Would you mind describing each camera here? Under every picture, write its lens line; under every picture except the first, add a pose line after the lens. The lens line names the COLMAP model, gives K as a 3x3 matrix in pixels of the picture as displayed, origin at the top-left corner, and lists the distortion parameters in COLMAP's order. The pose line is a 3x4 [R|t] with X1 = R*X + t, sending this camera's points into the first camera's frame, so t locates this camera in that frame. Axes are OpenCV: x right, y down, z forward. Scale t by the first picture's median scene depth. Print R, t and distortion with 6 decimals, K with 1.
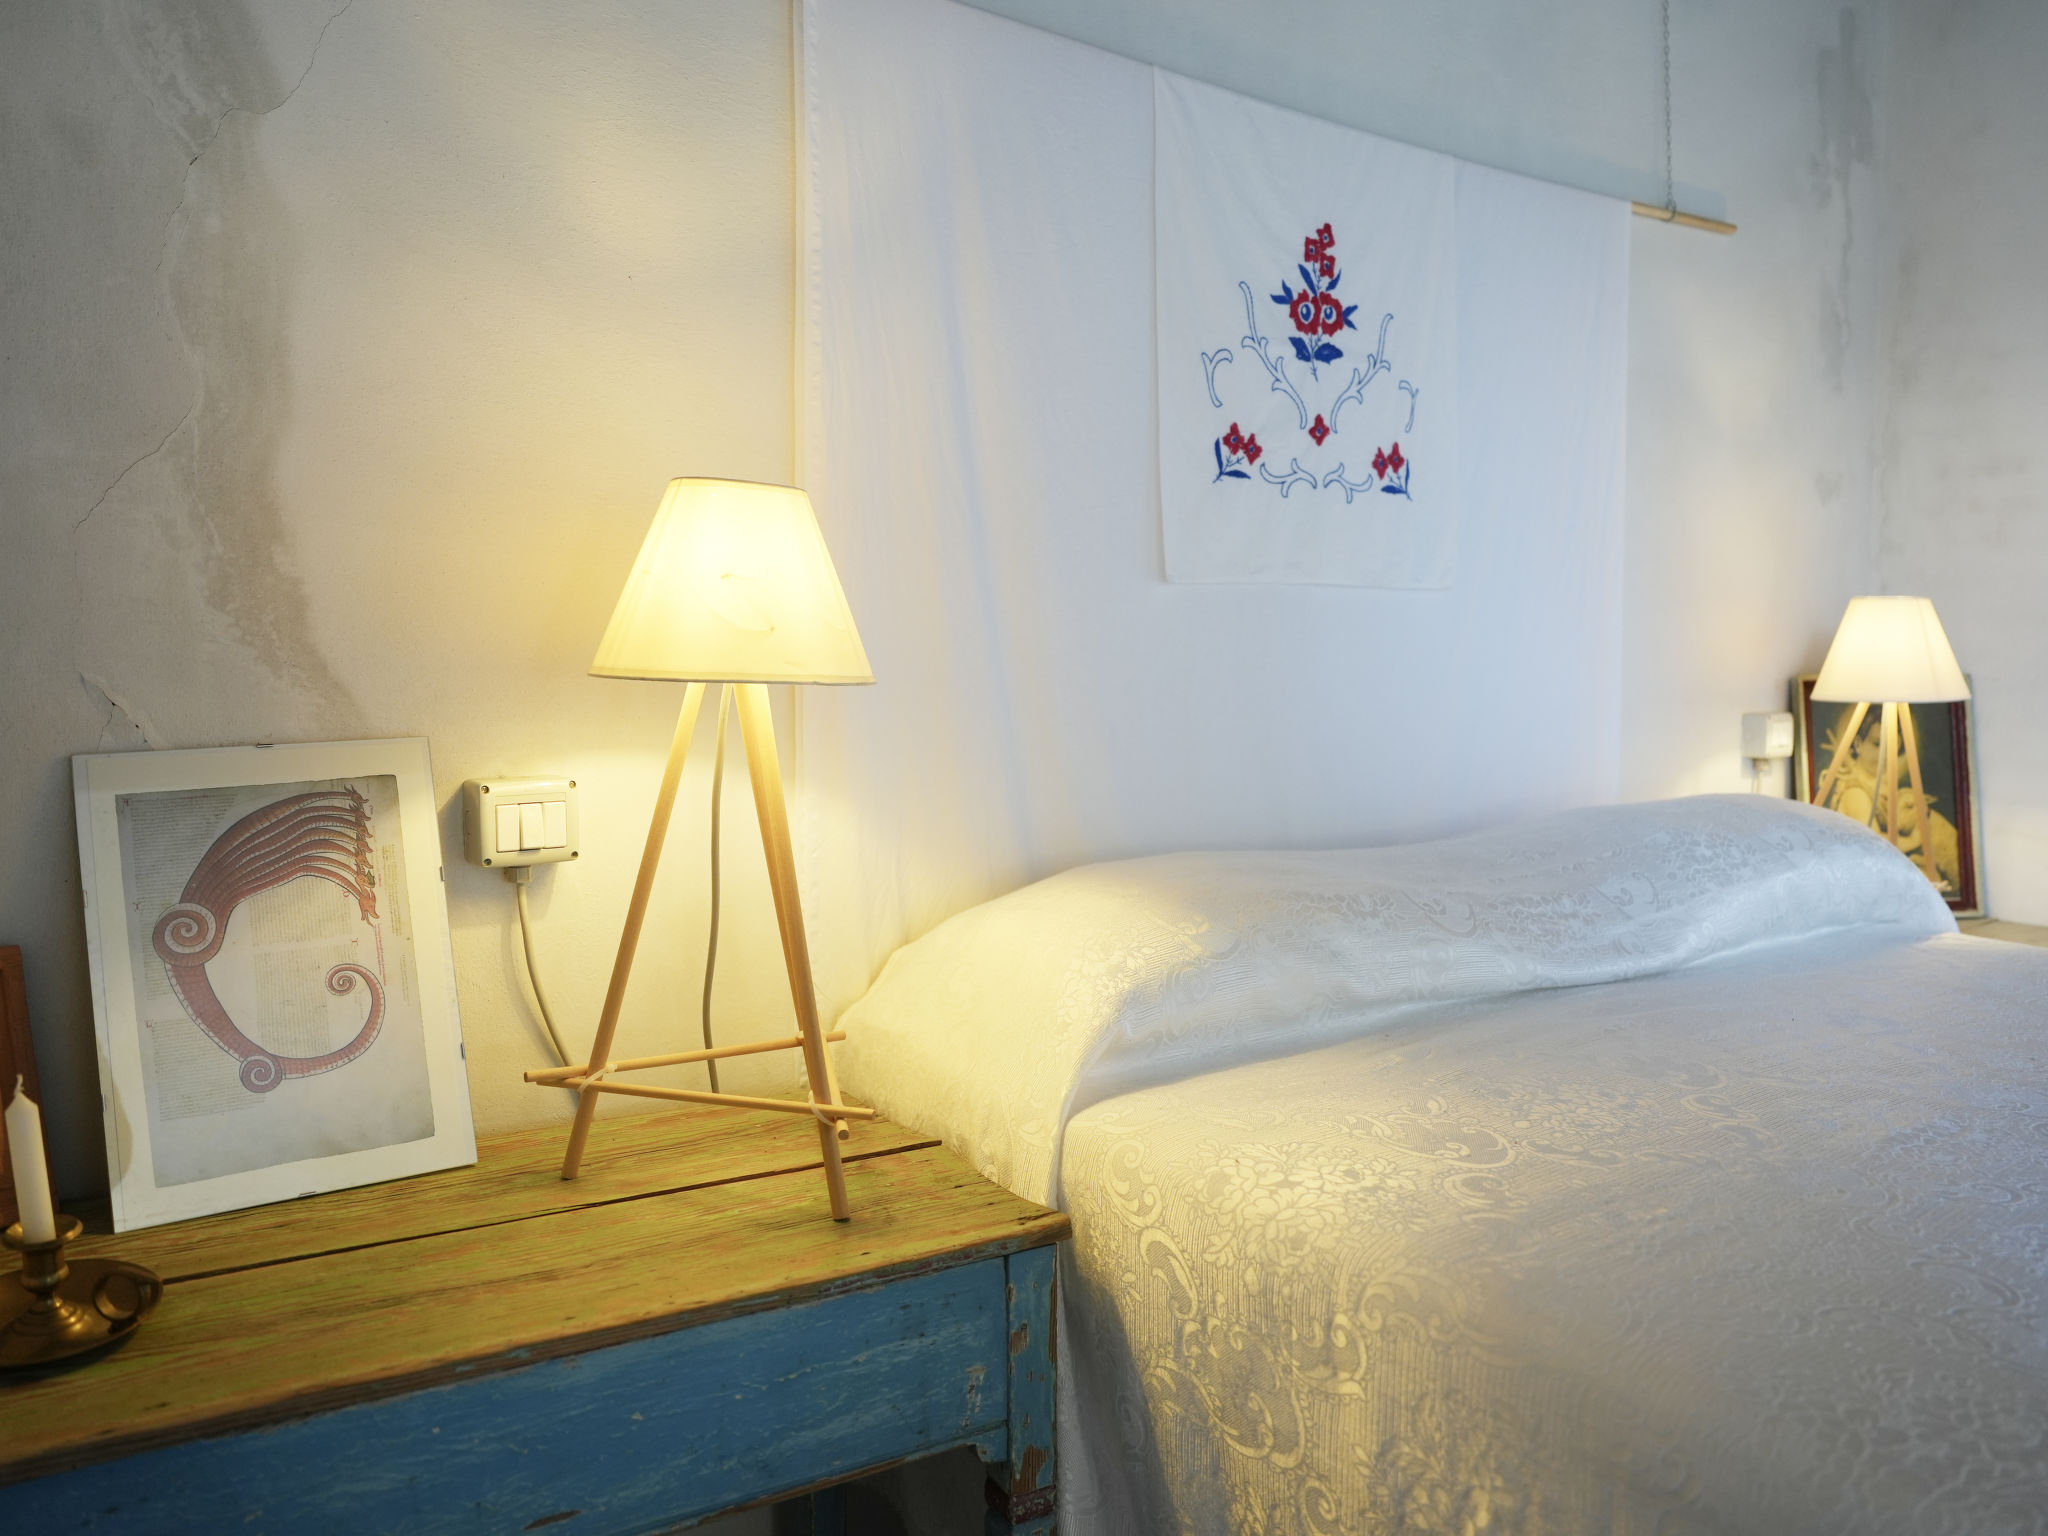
lens RADIAL K [[1577.1, 0, 1039.0], [0, 1577.1, 761.6], [0, 0, 1]] dist [-0.123571, 0.102075]
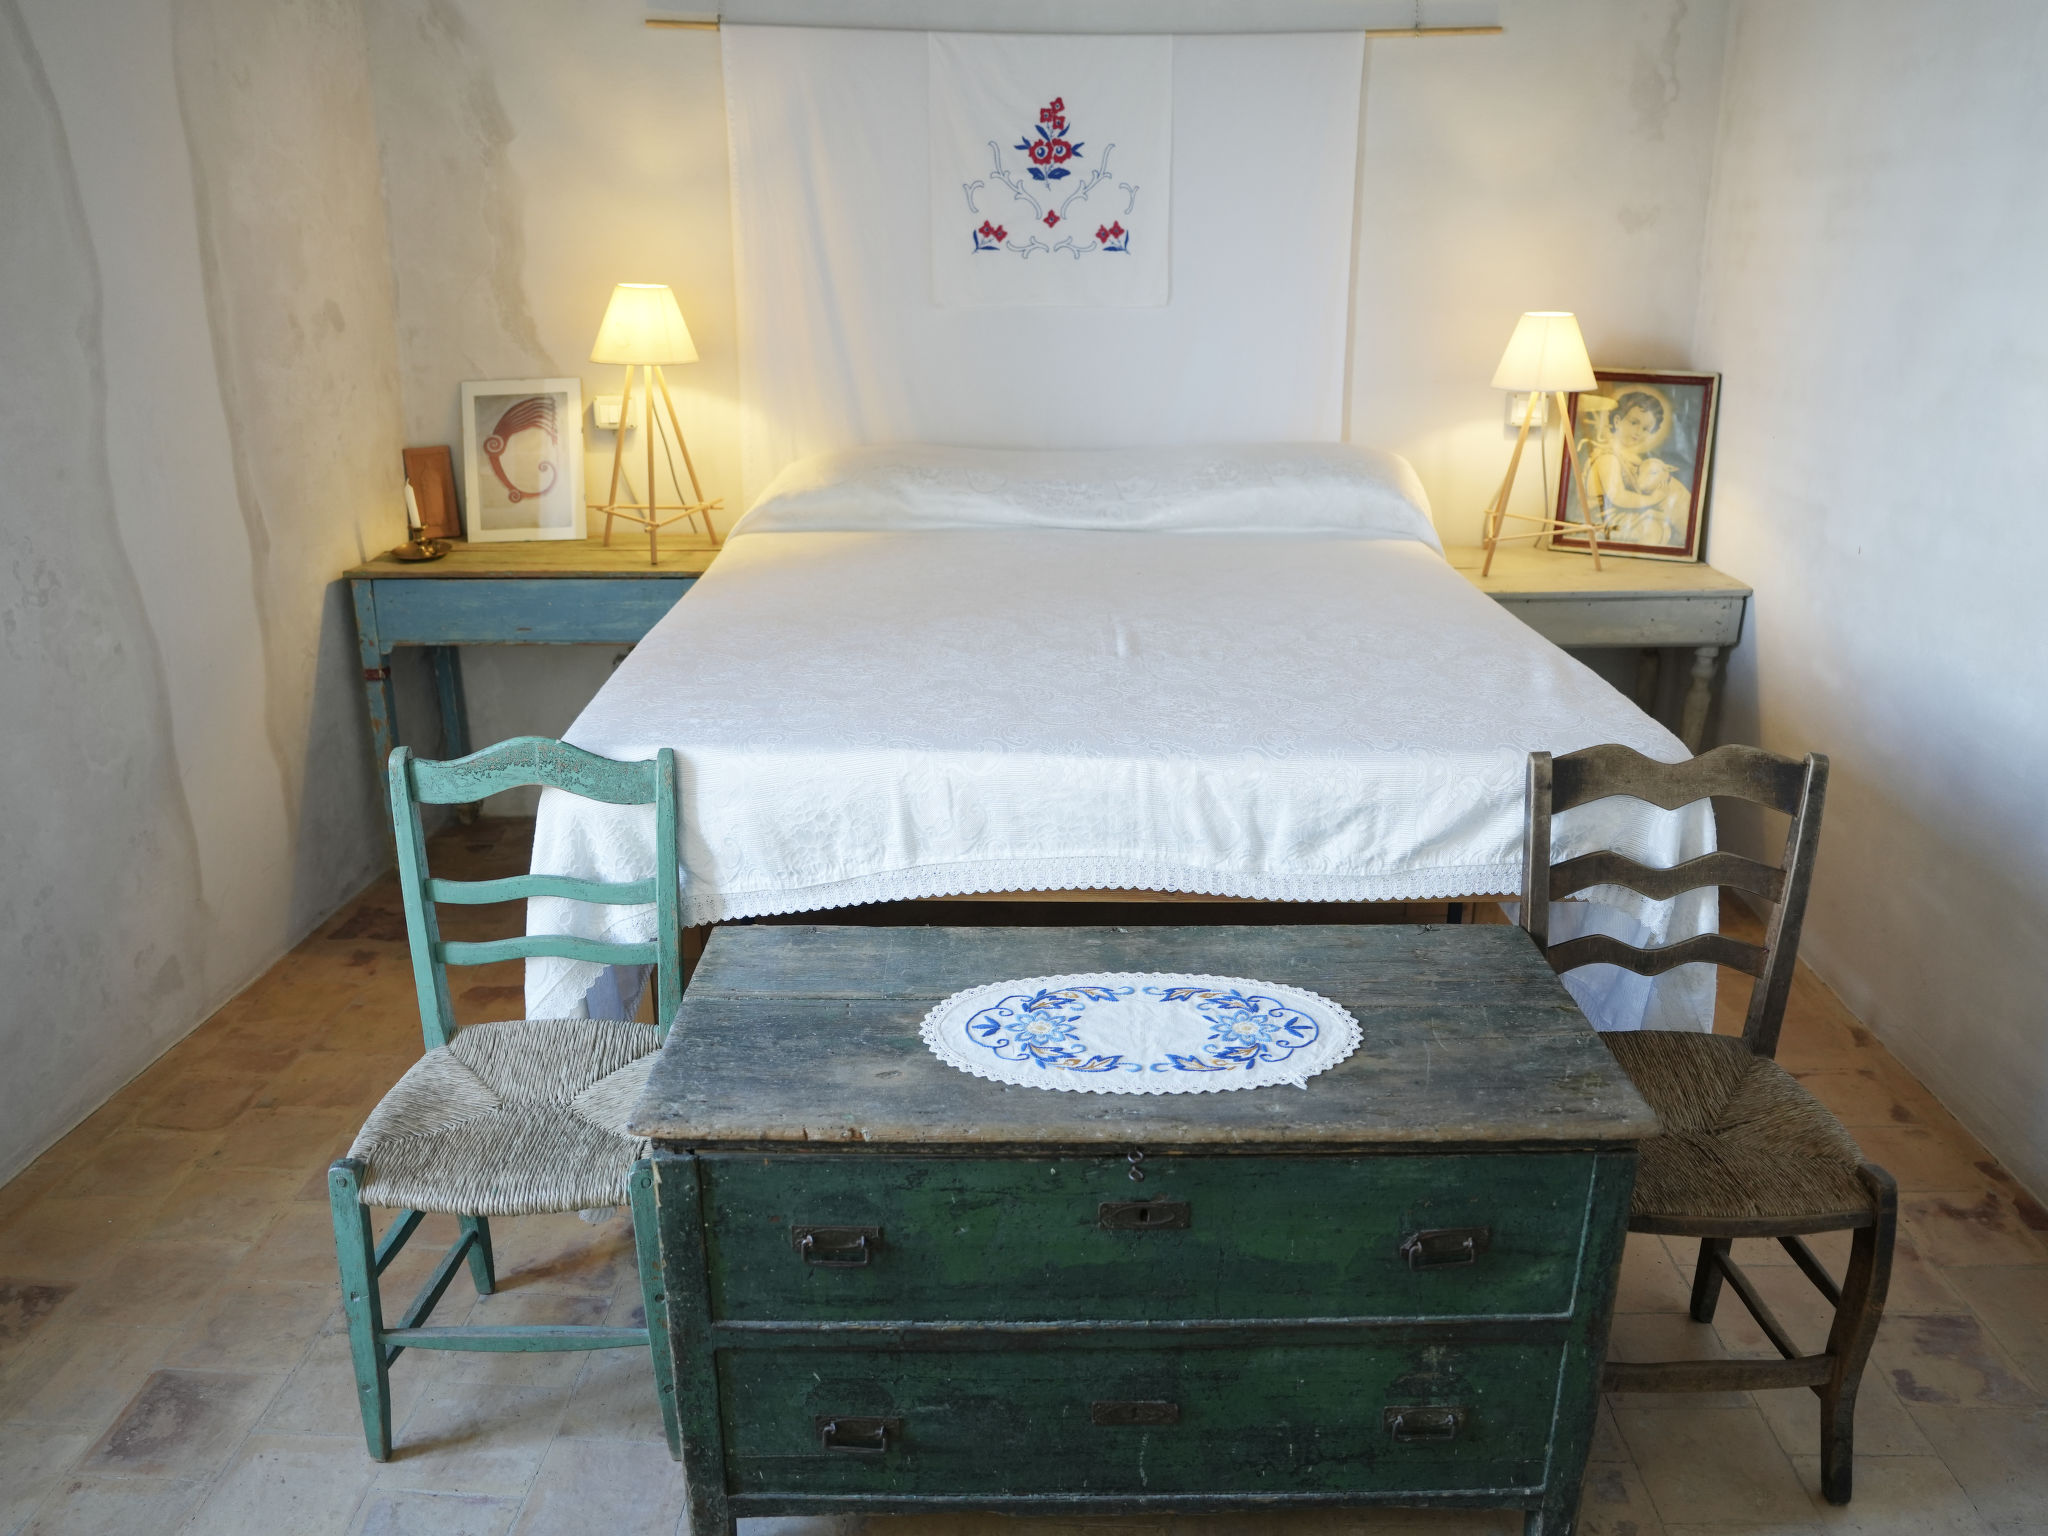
lens RADIAL K [[1577.1, 0, 1025.1], [0, 1577.1, 767.4], [0, 0, 1]] dist [-0.123571, 0.102075]
pose [[0.836695, 0.176670, -0.518391, 1.268366], [-0.044299, 0.965271, 0.257468, -0.065753], [0.545875, -0.192457, 0.815463, -0.636610]]
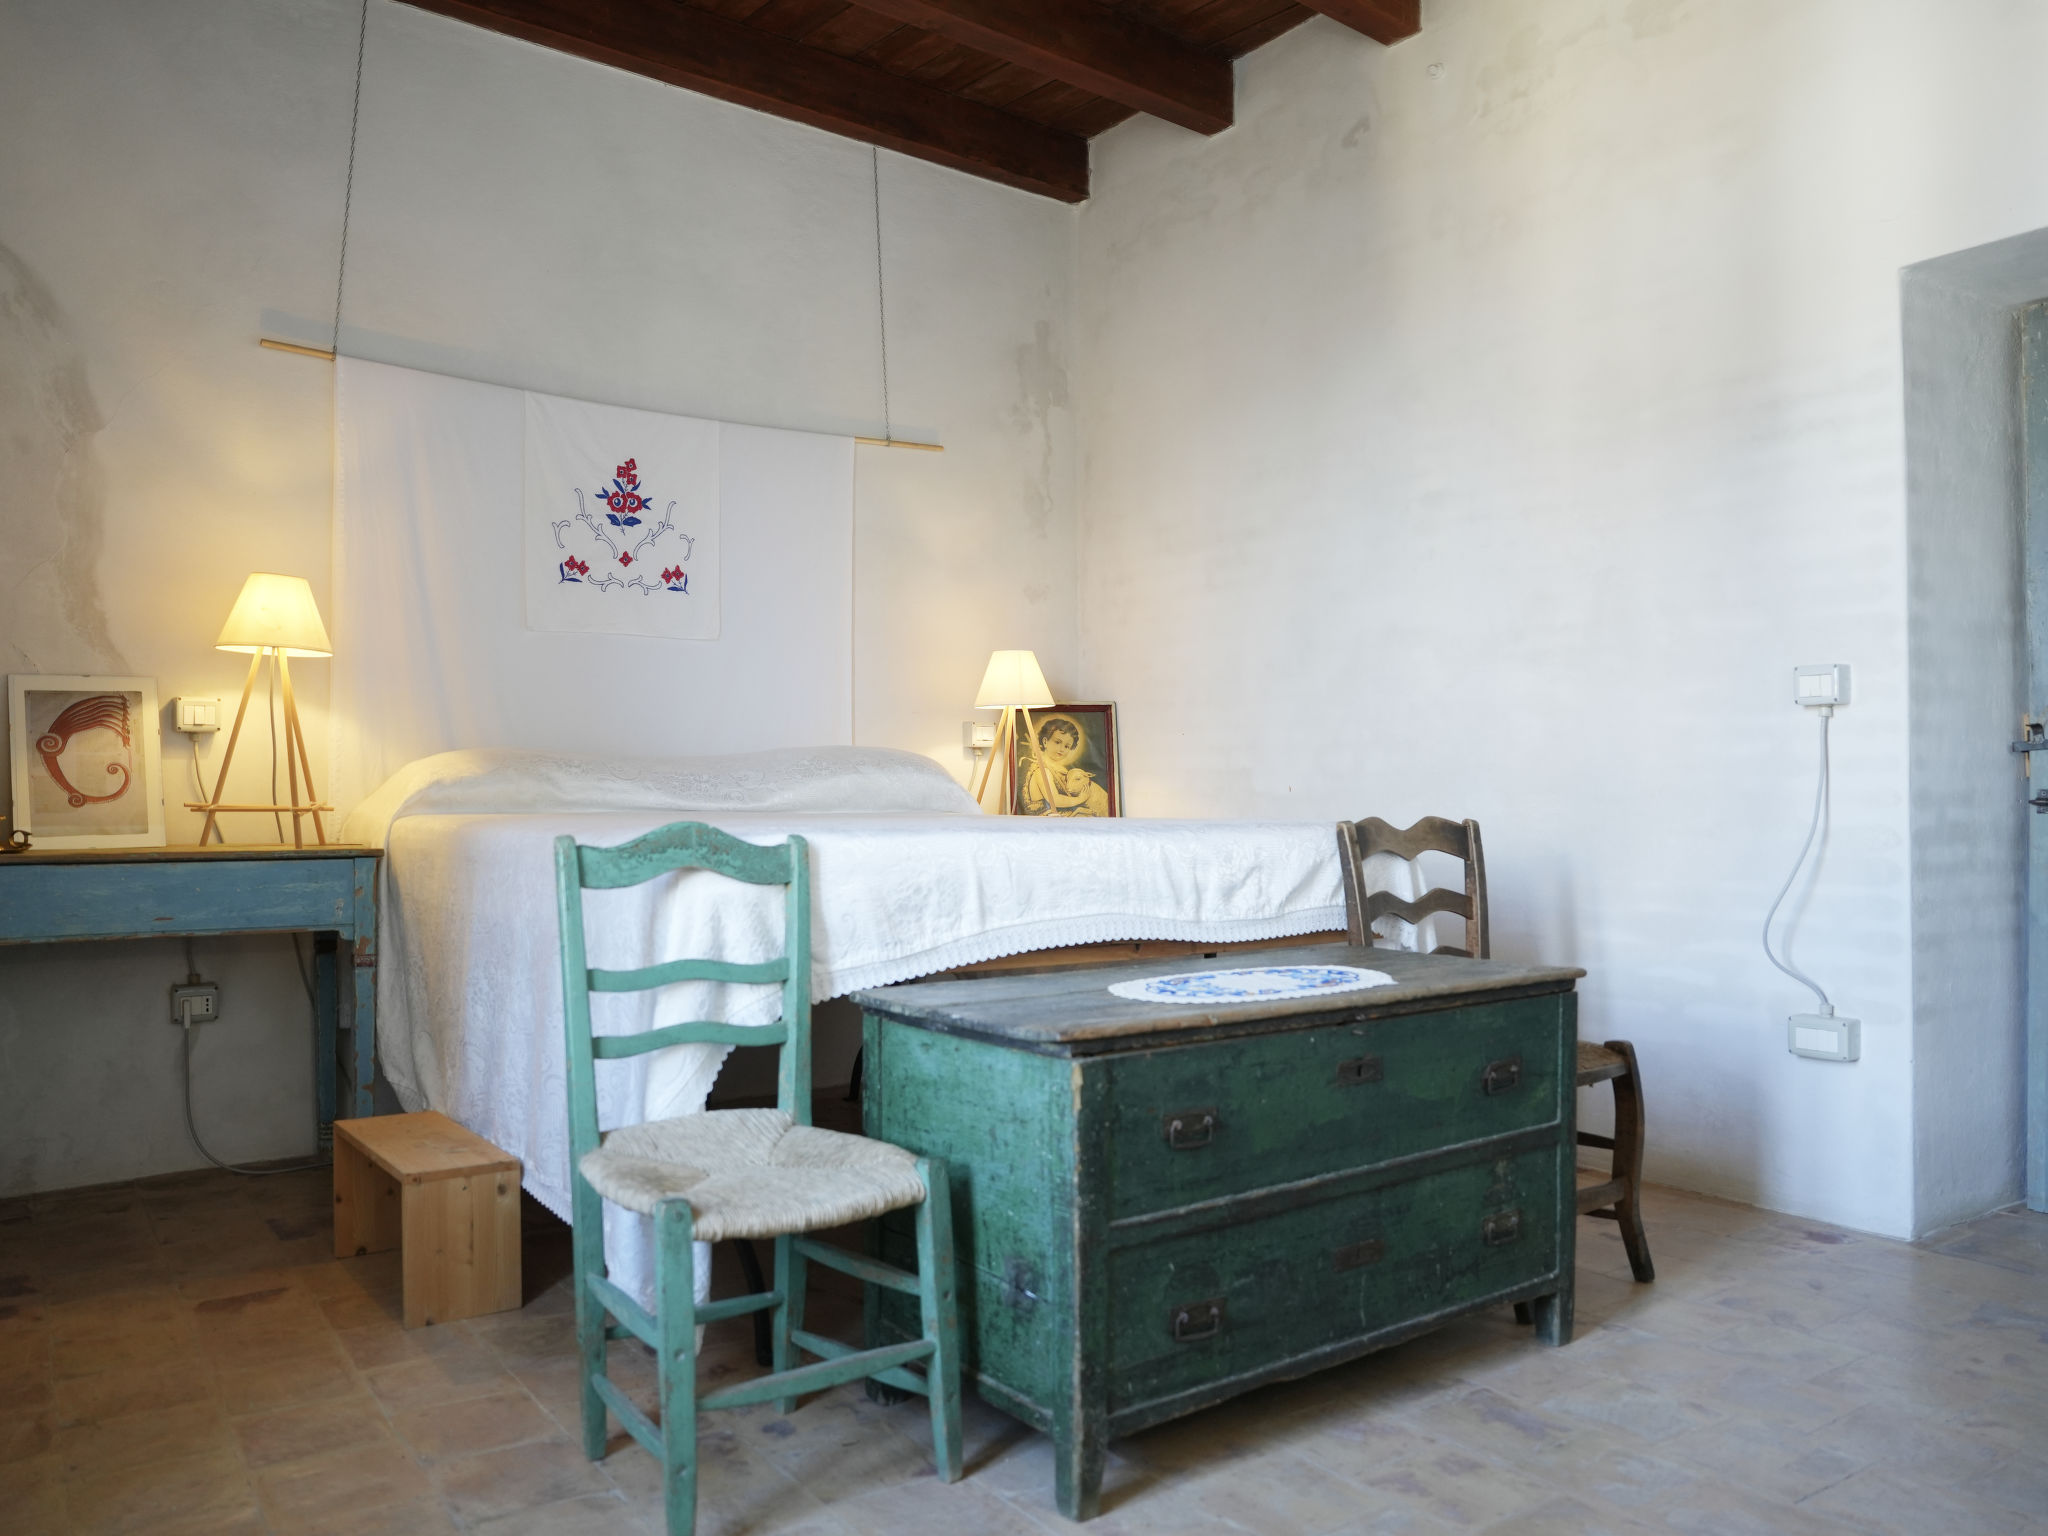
lens RADIAL K [[1577.1, 0, 1037.3], [0, 1577.1, 770.5], [0, 0, 1]] dist [-0.123571, 0.102075]
pose [[0.998416, -0.000274, 0.056257, 0.636665], [0.005293, 0.996010, -0.089080, 0.260942], [-0.056008, 0.089237, 0.994434, -1.089269]]
